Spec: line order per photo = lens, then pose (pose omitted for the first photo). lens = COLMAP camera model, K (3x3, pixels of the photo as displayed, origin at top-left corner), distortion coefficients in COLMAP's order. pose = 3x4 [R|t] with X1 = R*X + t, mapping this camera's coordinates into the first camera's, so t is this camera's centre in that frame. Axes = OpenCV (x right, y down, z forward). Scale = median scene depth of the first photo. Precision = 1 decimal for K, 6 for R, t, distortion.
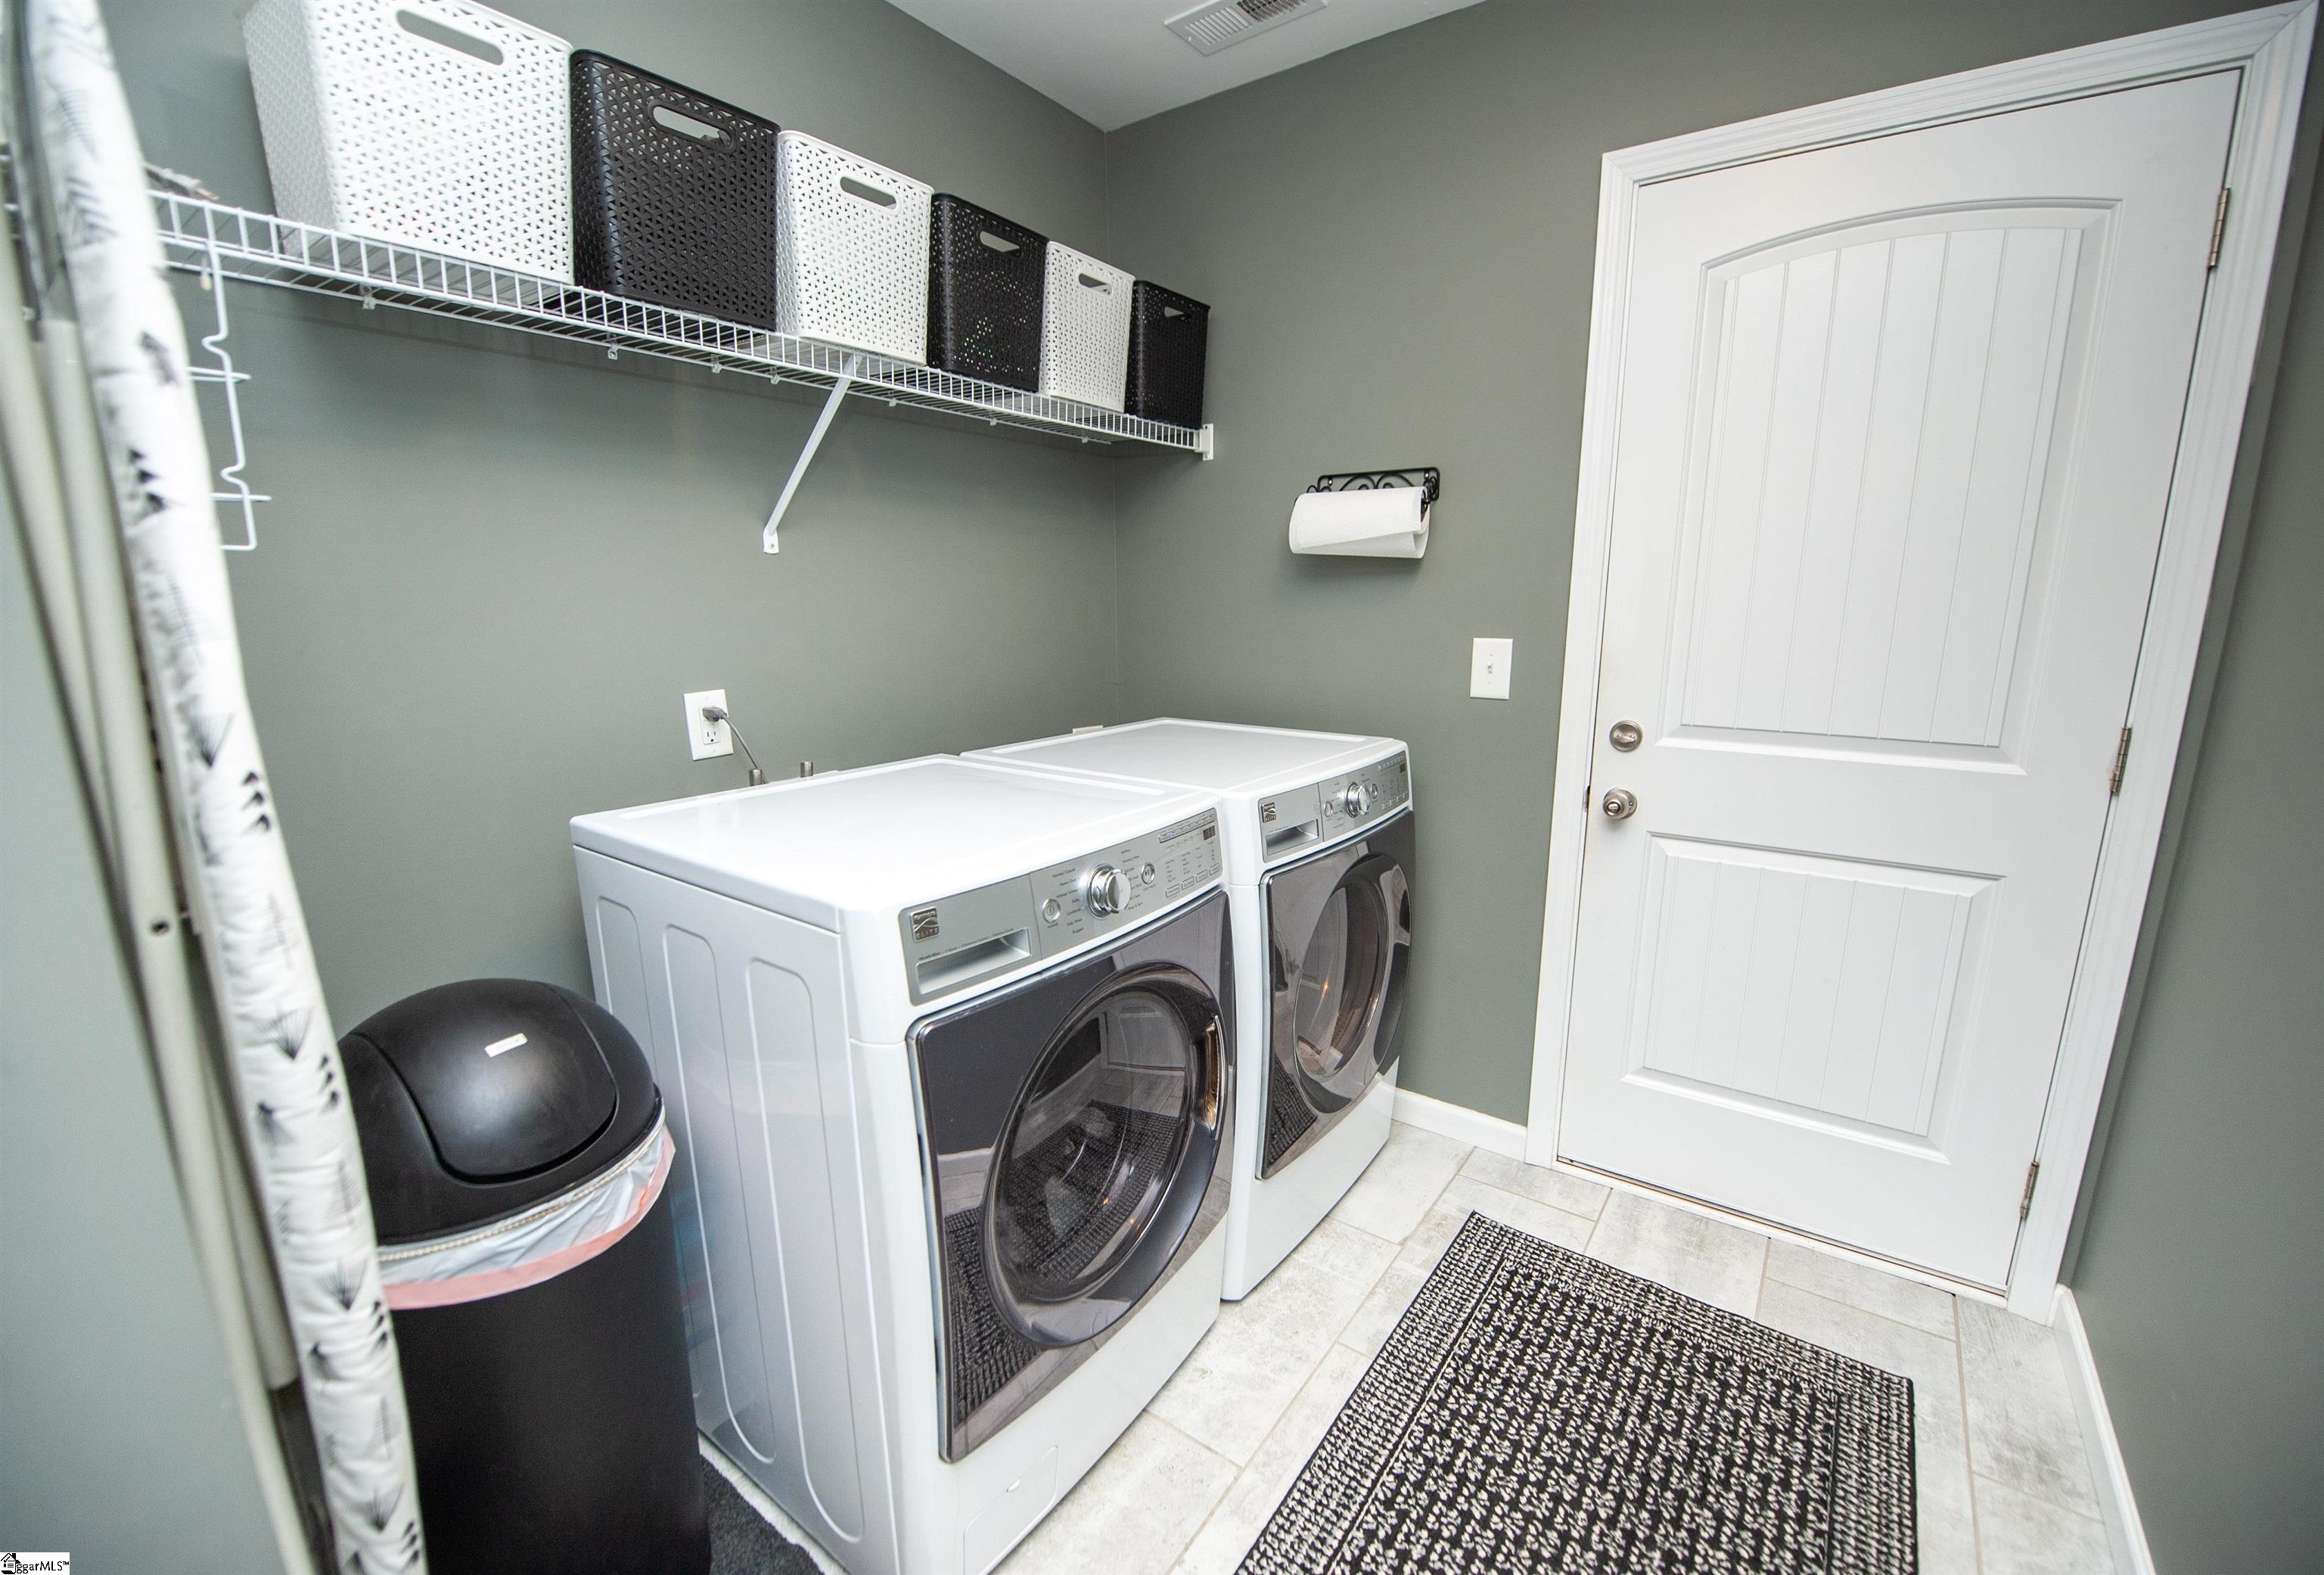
lens RADIAL K [[932.8, 0, 1212.7], [0, 932.8, 792.9], [0, 0, 1]] dist [-0.017101, -0.002447]
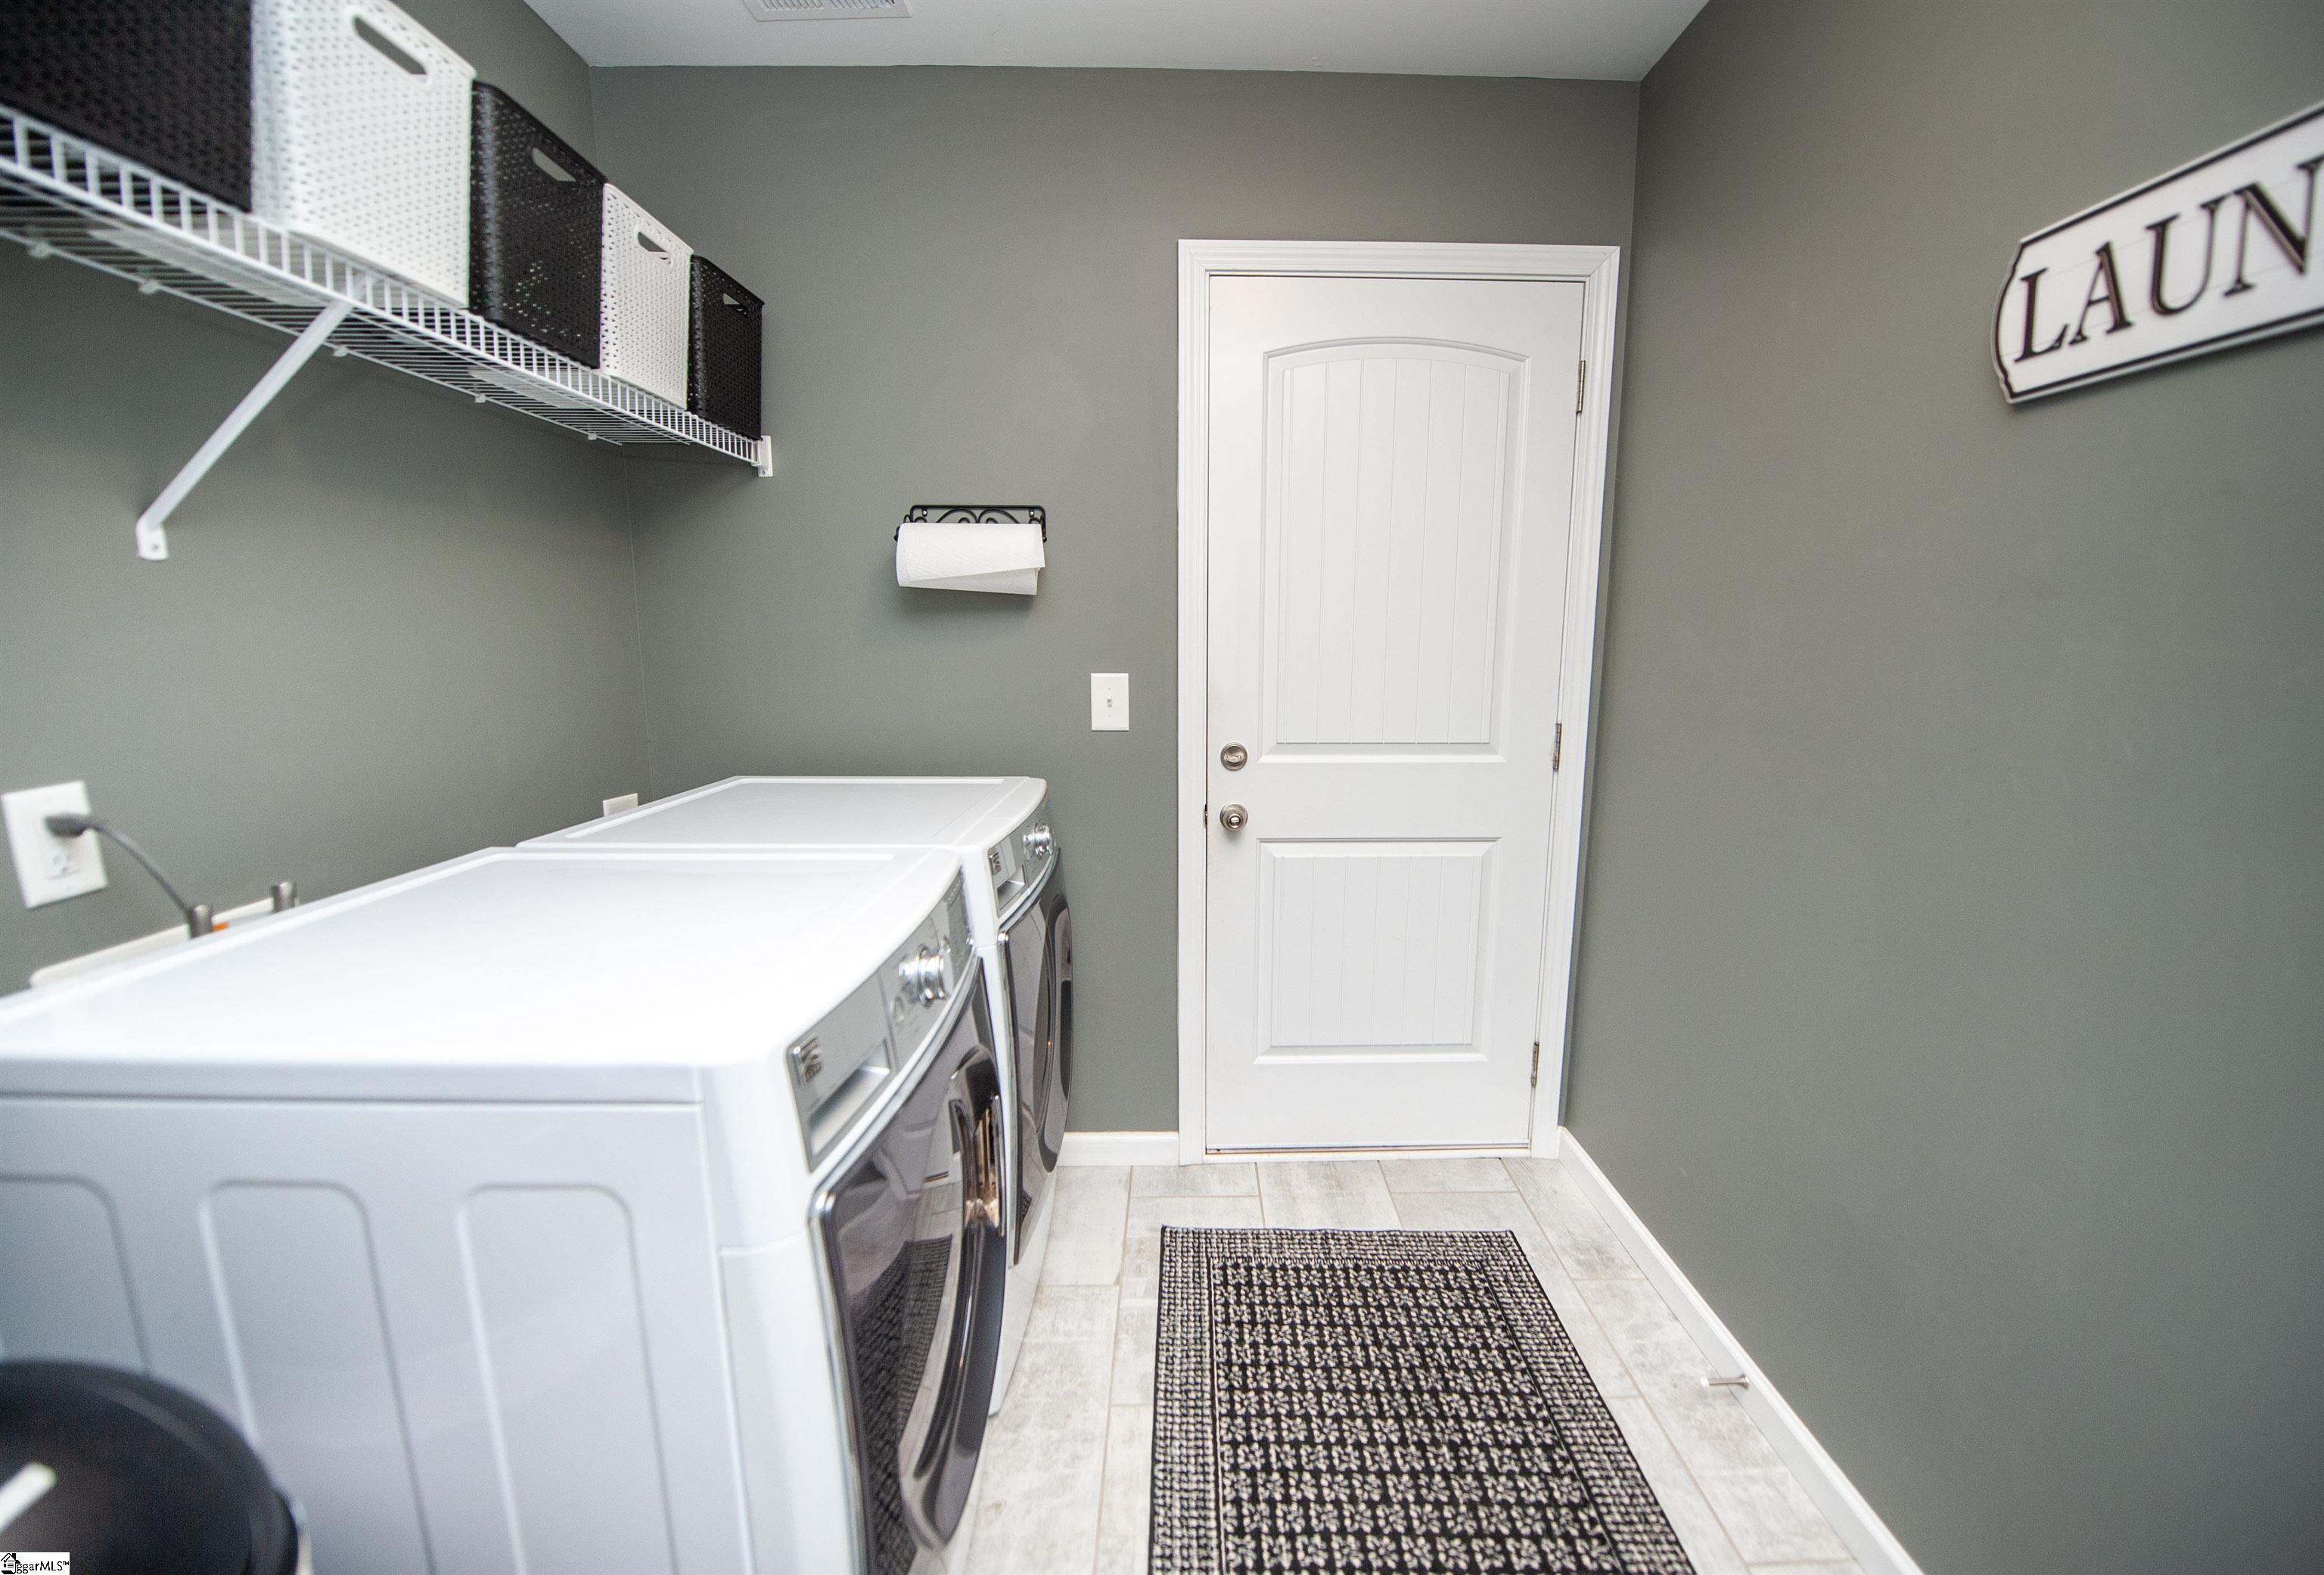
lens RADIAL K [[932.8, 0, 1168.3], [0, 932.8, 794.2], [0, 0, 1]] dist [-0.017101, -0.002447]
pose [[0.817507, -0.091587, 0.568590, -0.293050], [0.115841, 0.993246, -0.006563, -0.019539], [-0.564148, 0.071231, 0.822595, 0.132490]]
